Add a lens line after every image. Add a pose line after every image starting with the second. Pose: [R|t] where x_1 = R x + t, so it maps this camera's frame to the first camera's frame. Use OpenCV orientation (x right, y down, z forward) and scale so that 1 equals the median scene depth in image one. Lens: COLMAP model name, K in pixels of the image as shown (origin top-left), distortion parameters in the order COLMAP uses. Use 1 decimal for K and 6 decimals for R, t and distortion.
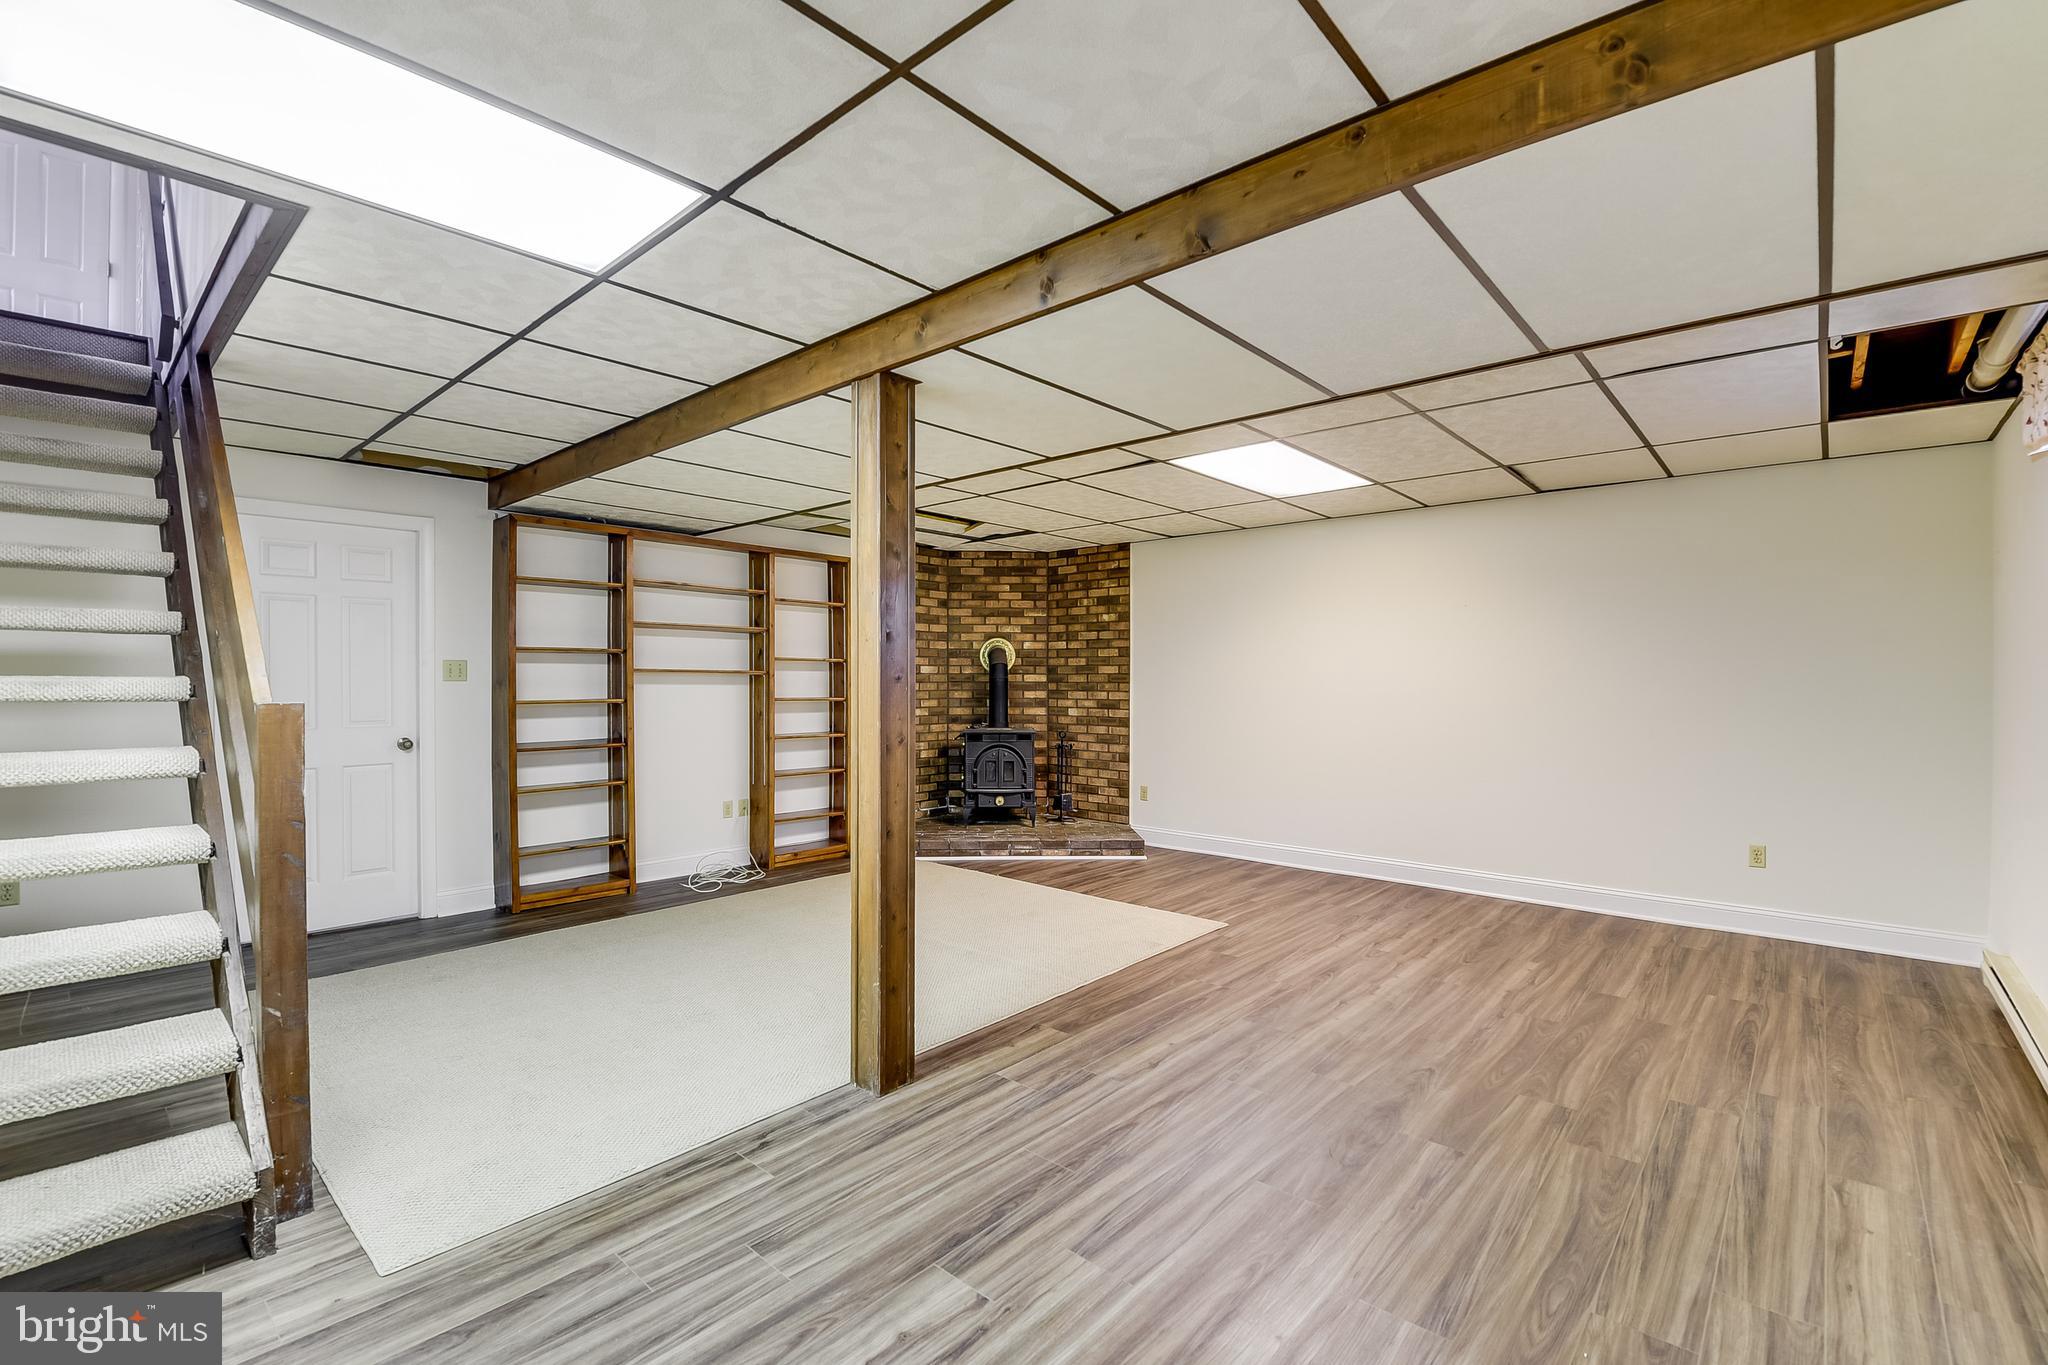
lens RADIAL K [[893.4, 0, 1017.4], [0, 893.4, 679.6], [0, 0, 1]] dist [-0.005625, -0.000589]
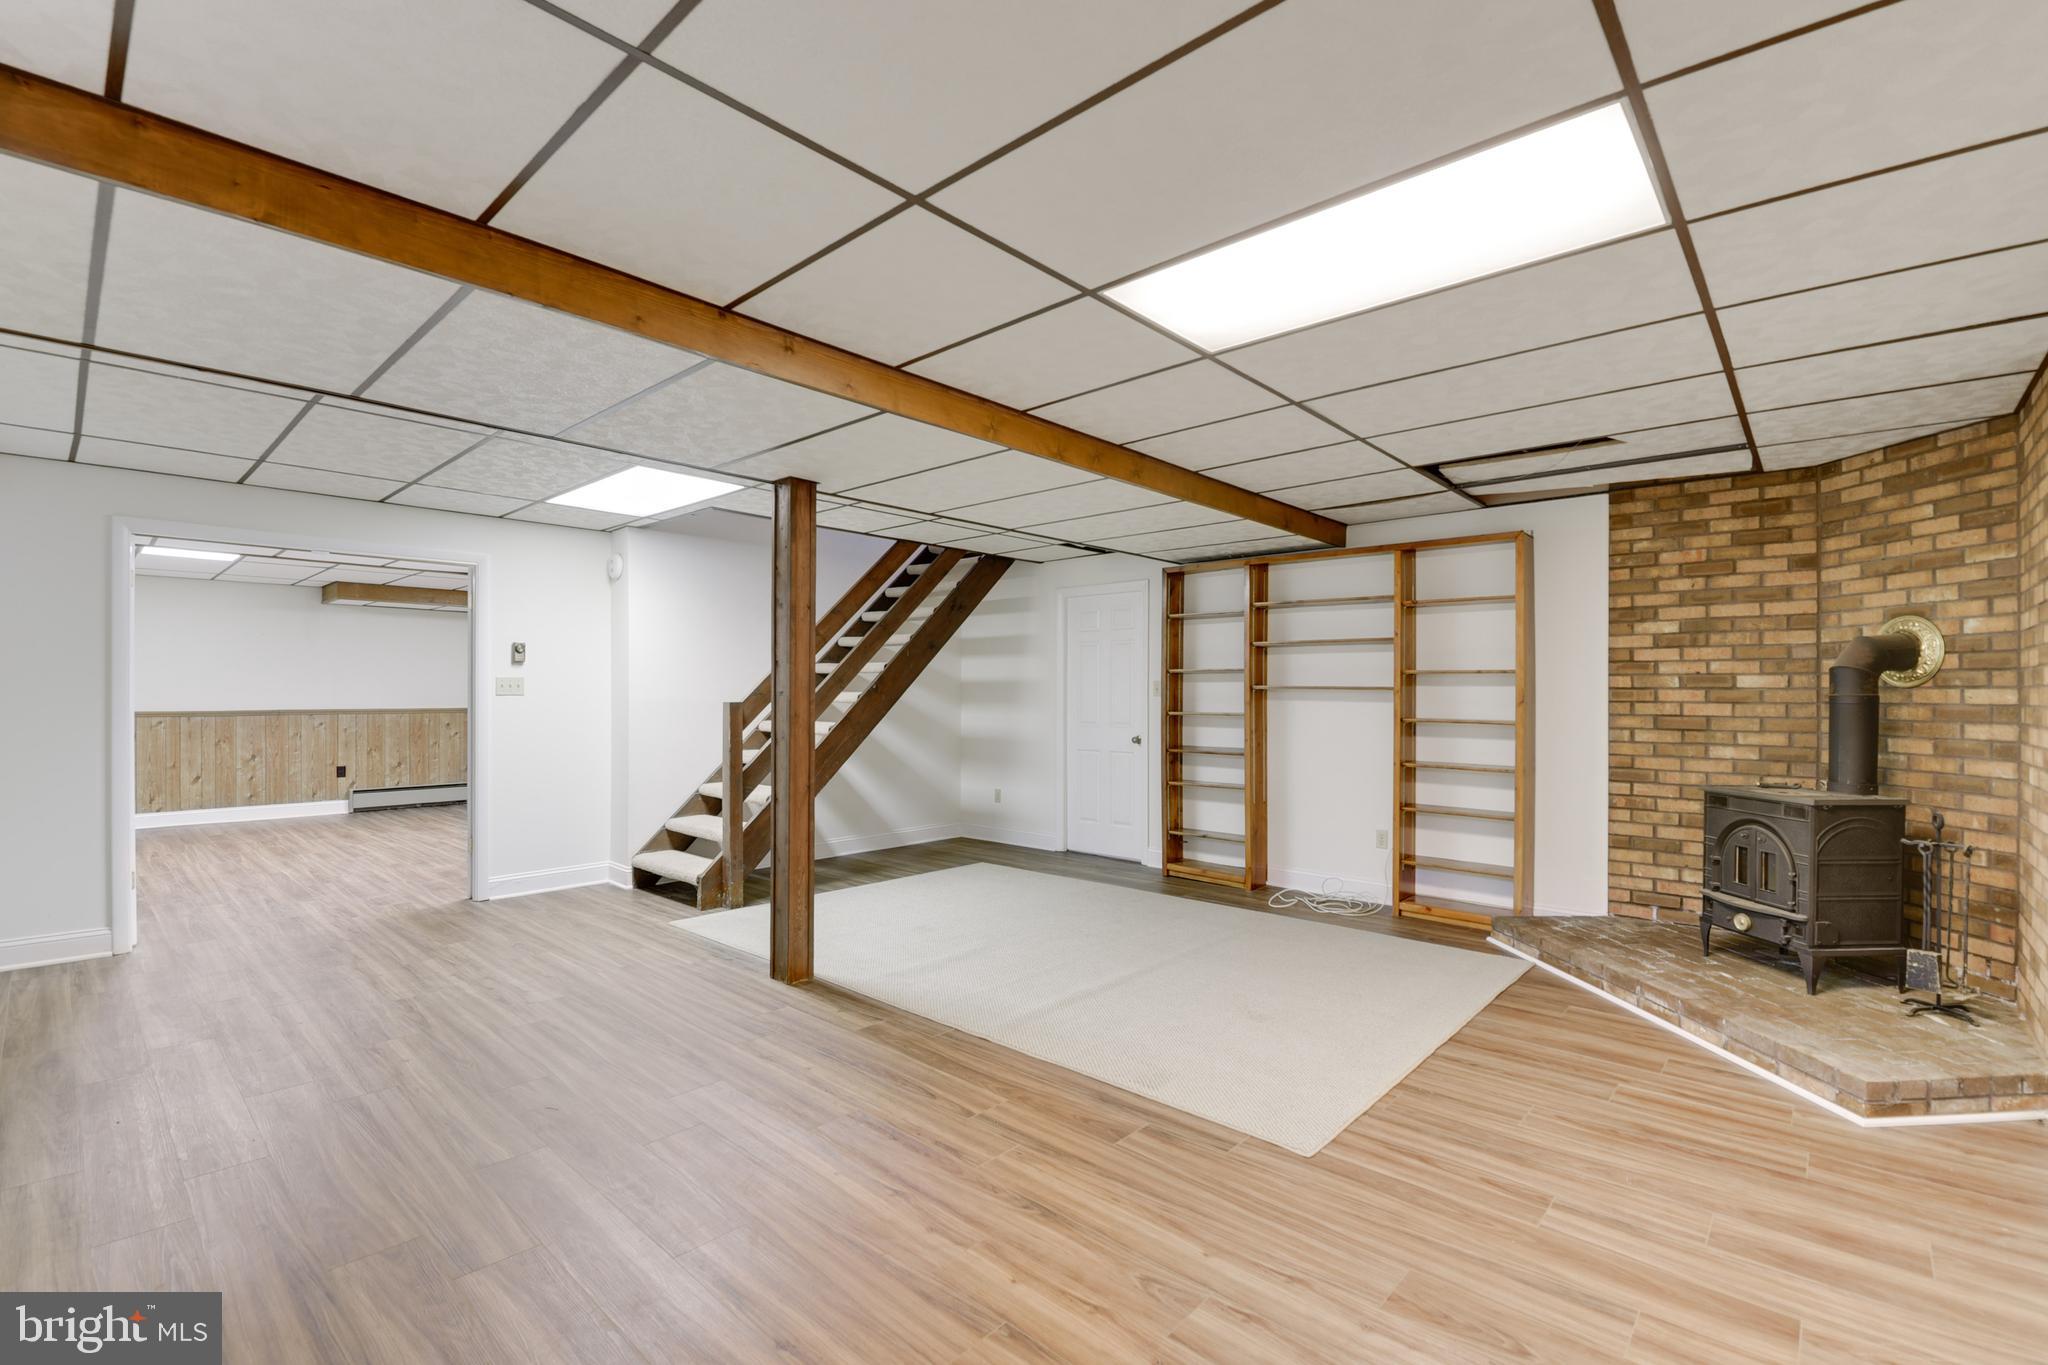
lens RADIAL K [[893.4, 0, 1019.2], [0, 893.4, 691.1], [0, 0, 1]] dist [-0.005625, -0.000589]
pose [[-0.003120, -0.004058, -0.999987, 0.621547], [-0.005768, 0.999975, -0.004040, 0.000245], [0.999978, 0.005756, -0.003143, 0.668375]]
